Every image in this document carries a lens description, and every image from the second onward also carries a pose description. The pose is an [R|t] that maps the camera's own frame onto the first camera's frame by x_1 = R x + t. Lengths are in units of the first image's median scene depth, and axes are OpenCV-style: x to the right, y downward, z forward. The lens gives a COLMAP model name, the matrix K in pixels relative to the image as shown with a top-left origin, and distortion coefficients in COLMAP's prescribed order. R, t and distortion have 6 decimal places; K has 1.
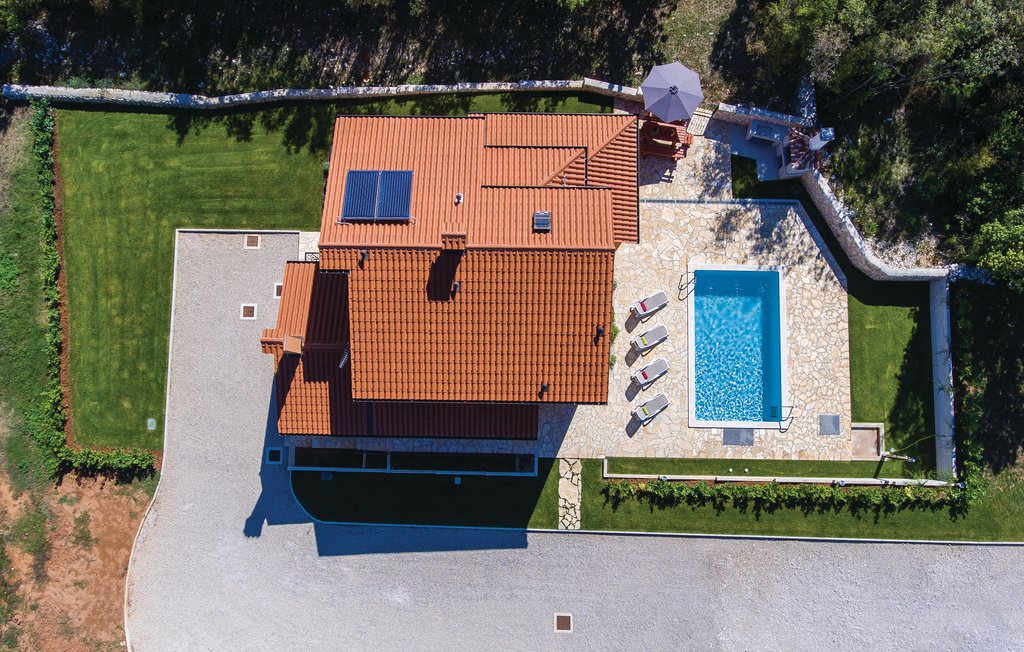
lens RADIAL K [[600.6, 0, 496.0], [0, 600.6, 343.8], [0, 0, 1]] dist [-0.005223, 0.004617]
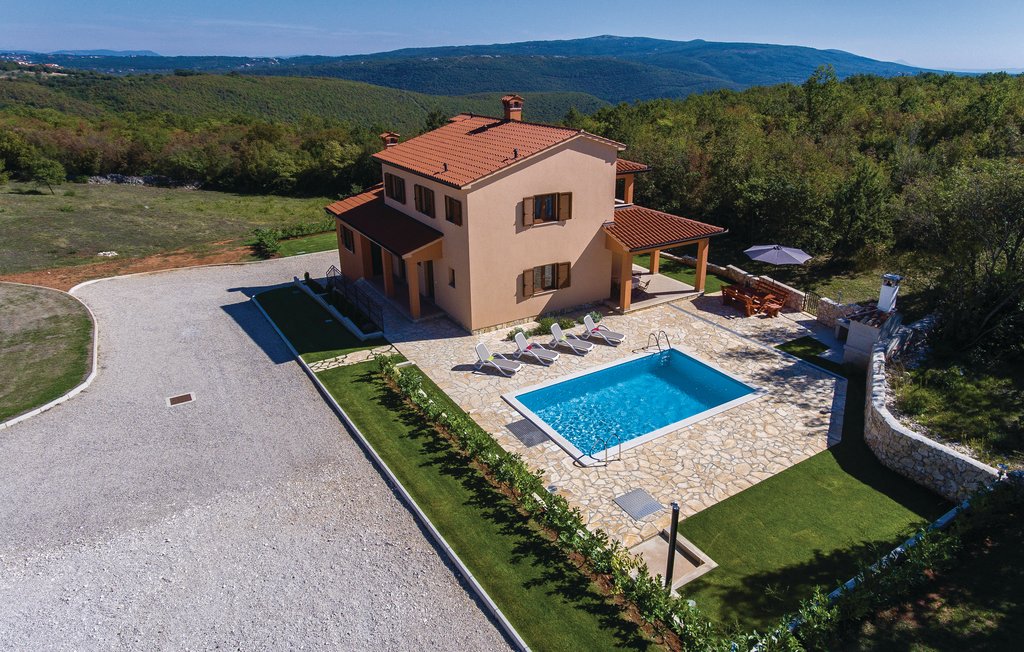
lens RADIAL K [[641.5, 0, 519.8], [0, 641.5, 301.5], [0, 0, 1]] dist [-0.001338, -0.001945]
pose [[0.533713, 0.298214, -0.791340, 0.870659], [-0.843082, 0.260722, -0.470357, 0.433229], [0.066053, 0.918200, 0.390570, 0.587346]]
